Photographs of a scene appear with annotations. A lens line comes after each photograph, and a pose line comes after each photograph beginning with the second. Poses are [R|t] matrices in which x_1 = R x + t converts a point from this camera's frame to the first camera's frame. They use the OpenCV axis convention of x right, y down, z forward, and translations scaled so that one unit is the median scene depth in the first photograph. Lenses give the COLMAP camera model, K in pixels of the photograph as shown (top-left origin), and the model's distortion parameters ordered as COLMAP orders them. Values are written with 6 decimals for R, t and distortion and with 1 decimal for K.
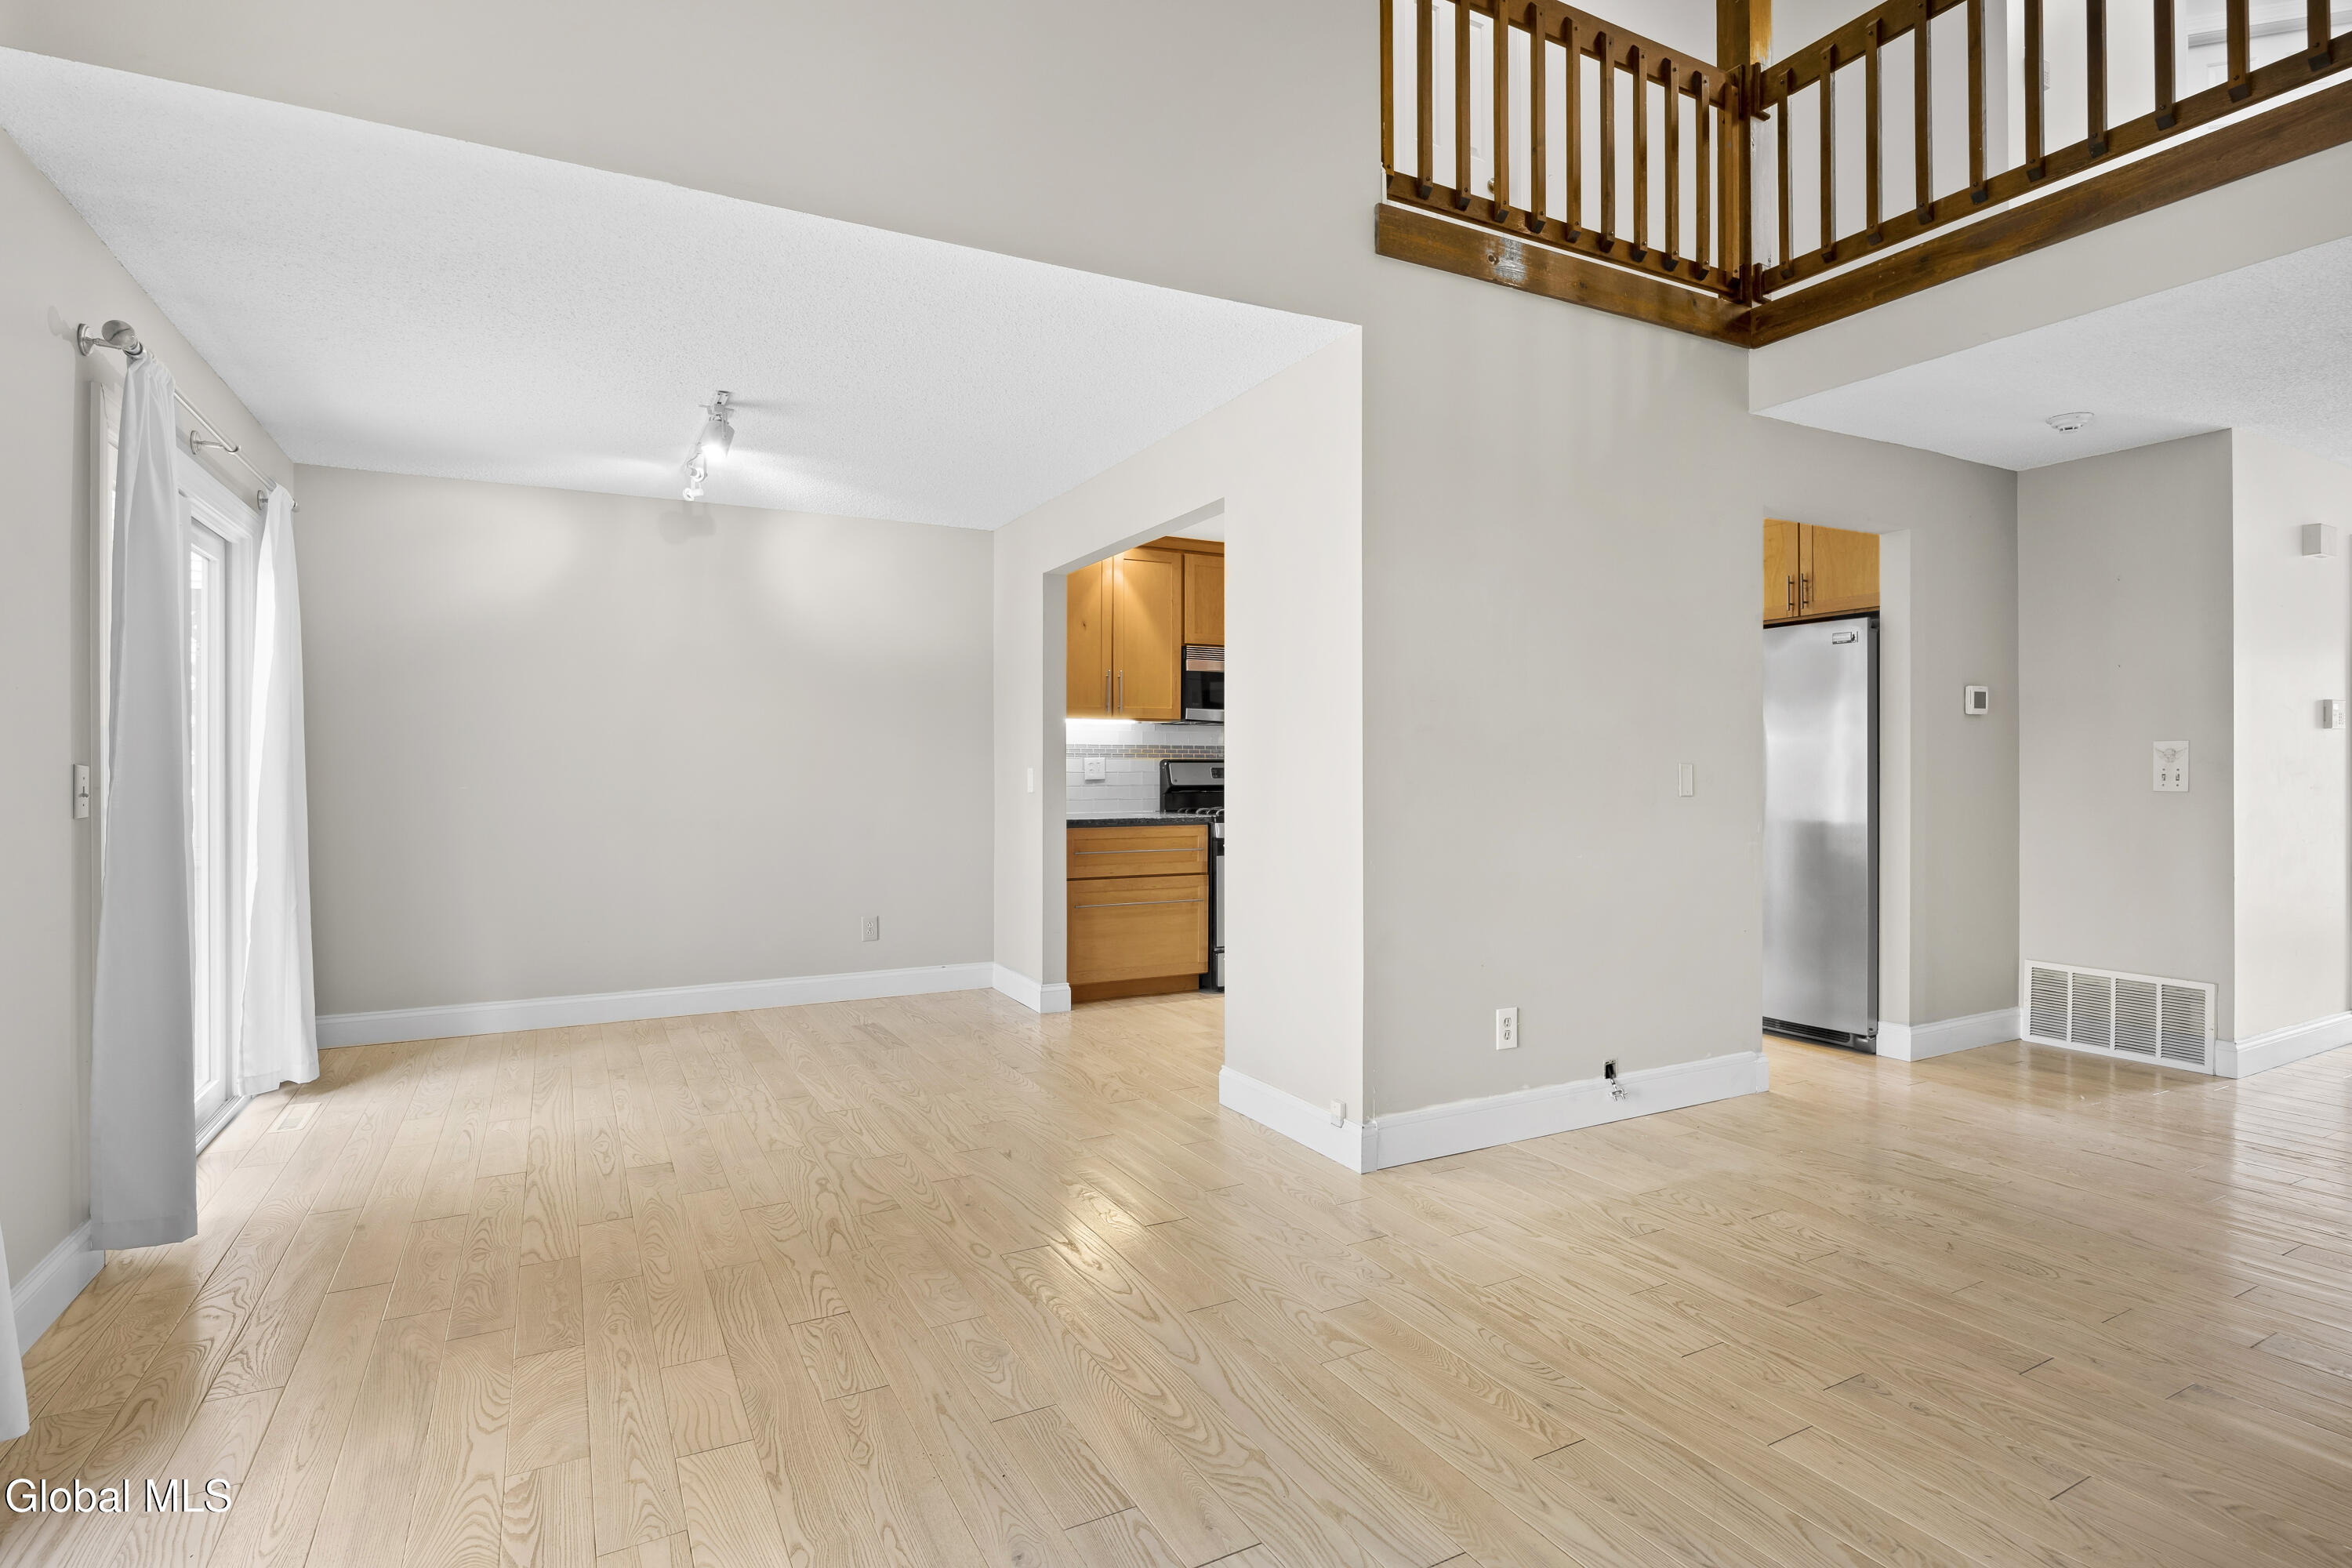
lens RADIAL K [[1178.0, 0, 1199.3], [0, 1178.0, 769.6], [0, 0, 1]] dist [-0.005198, -0.000667]
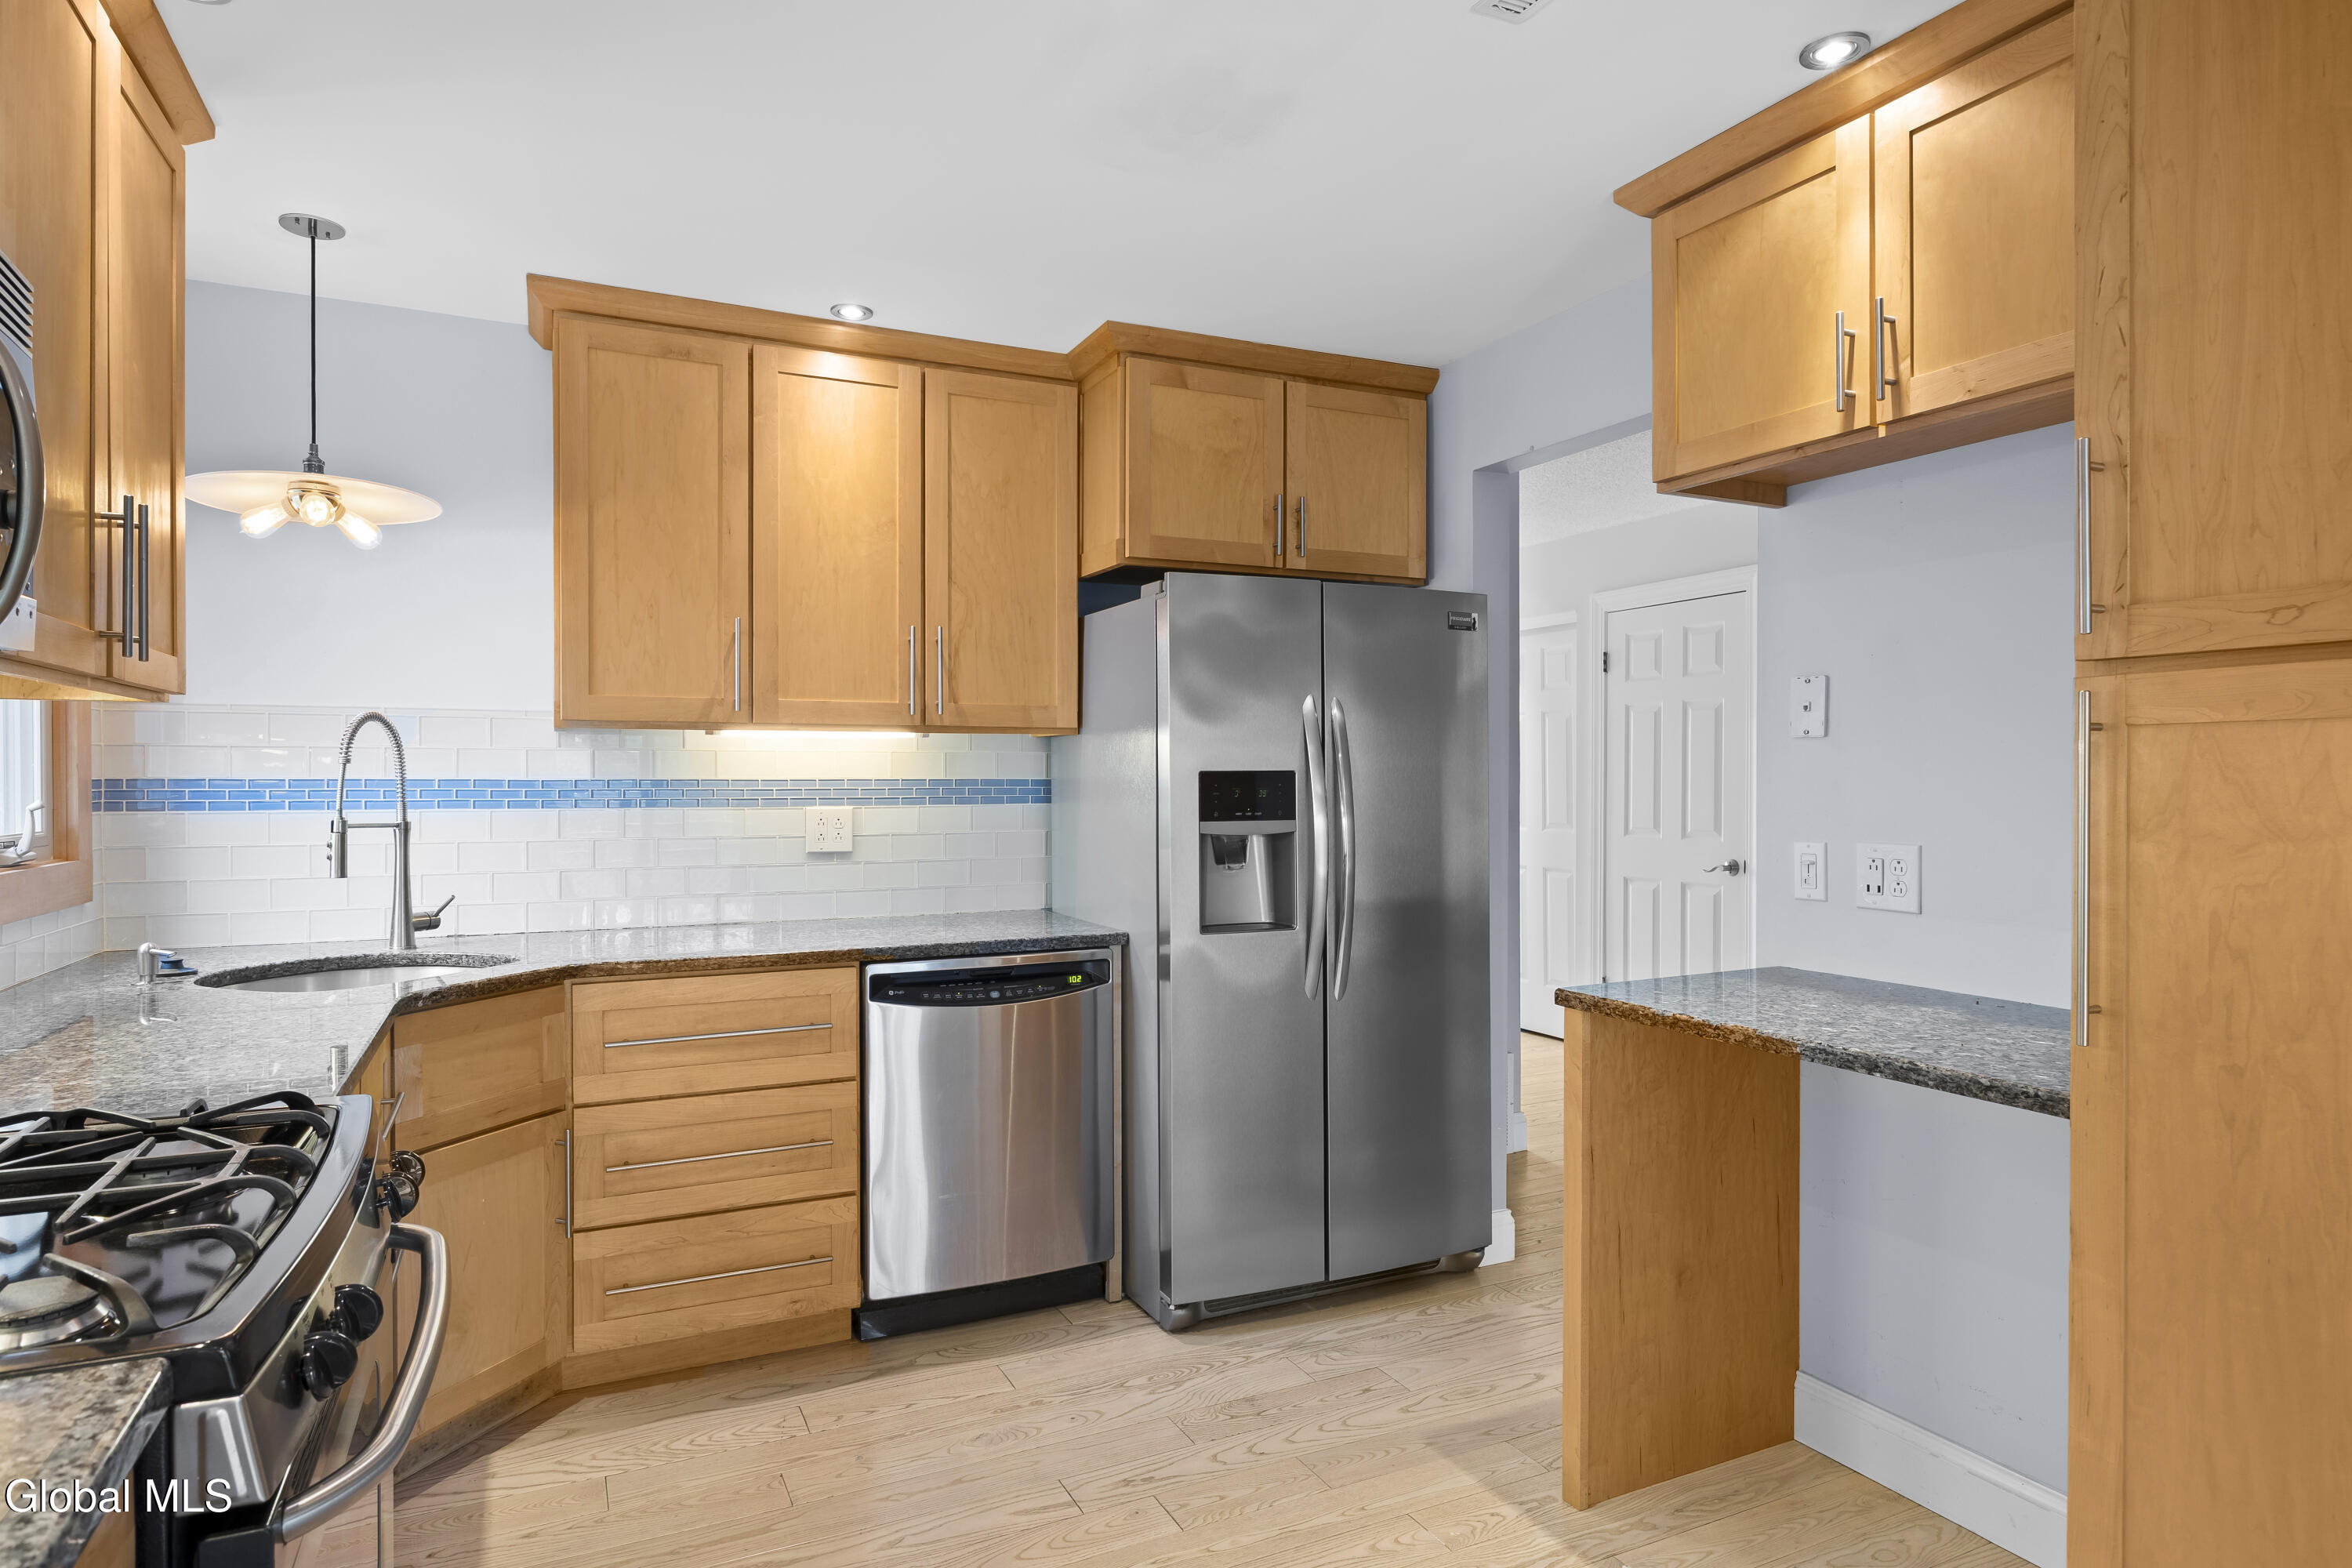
lens RADIAL K [[1314.7, 0, 1171.3], [0, 1314.7, 785.9], [0, 0, 1]] dist [0.000402, 0.000162]
pose [[0.042361, -0.004756, 0.999091, -0.209342], [0.001949, 0.999987, 0.004678, -0.037782], [-0.999100, 0.001749, 0.042370, 1.496712]]
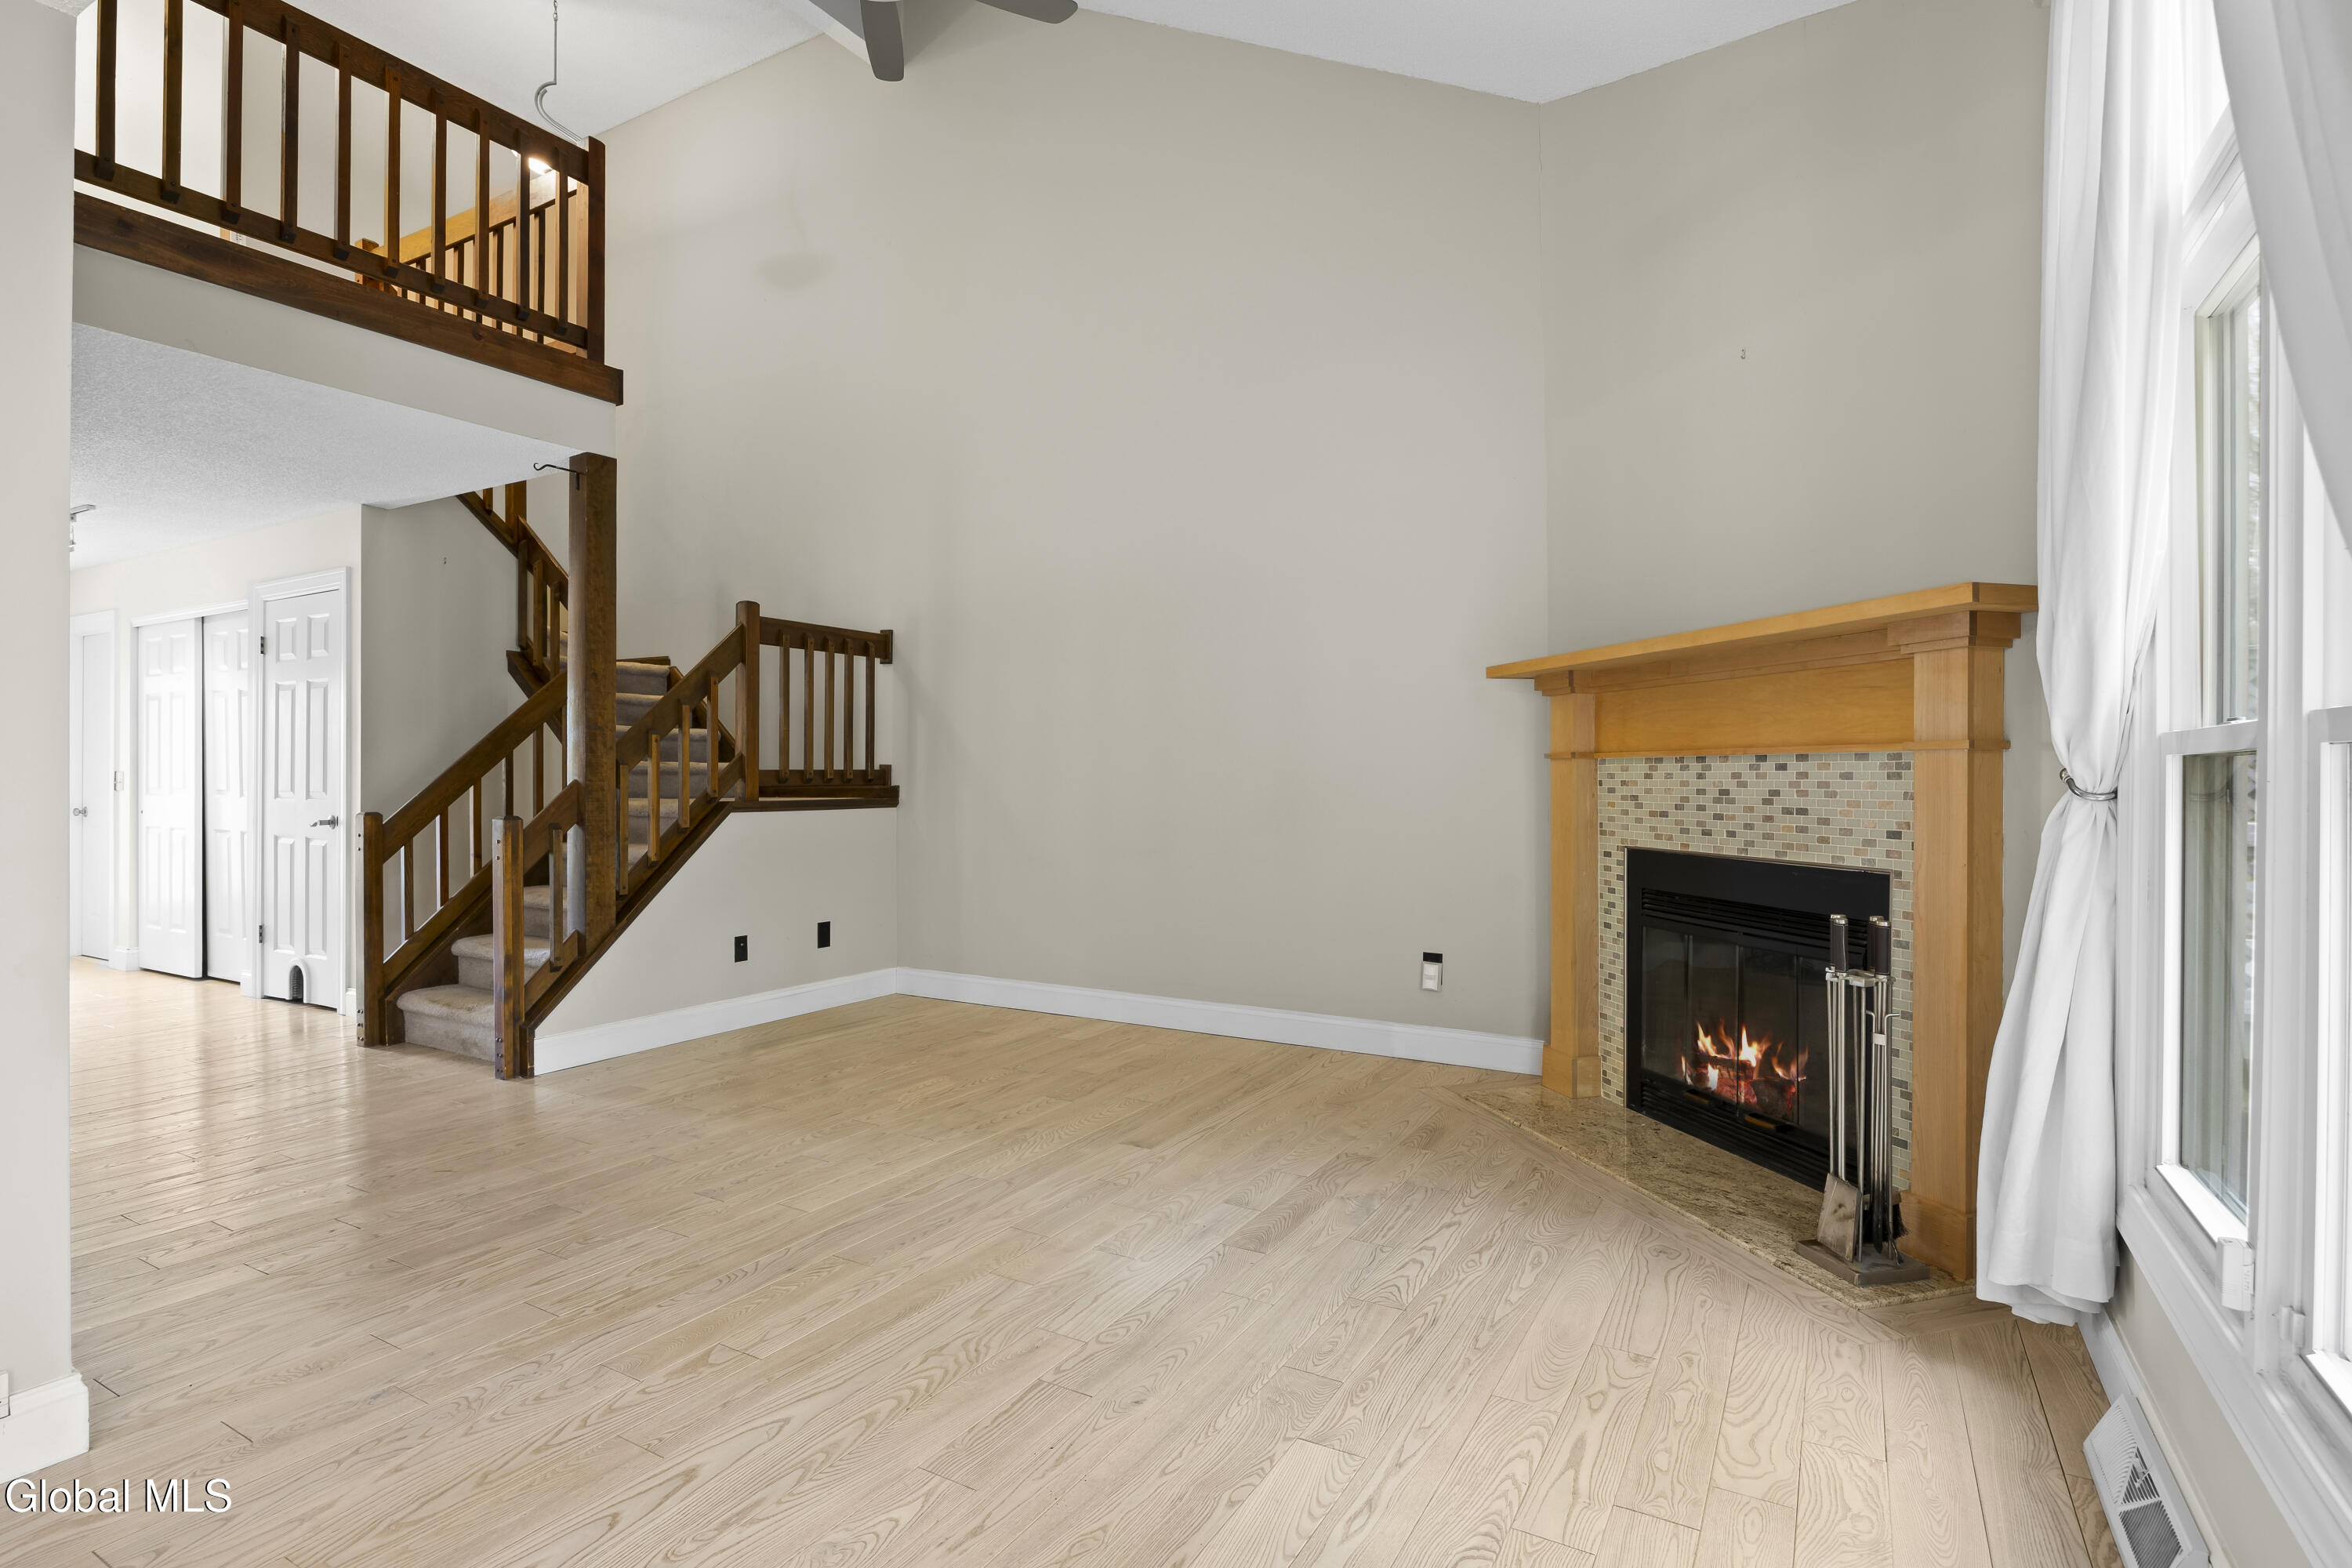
lens RADIAL K [[1178.0, 0, 1138.0], [0, 1178.0, 768.7], [0, 0, 1]] dist [-0.005198, -0.000667]
pose [[-0.500815, 0.008387, 0.865514, -0.593563], [0.002041, 0.999962, -0.008509, 0.006255], [-0.865552, -0.002495, -0.500813, 0.780620]]
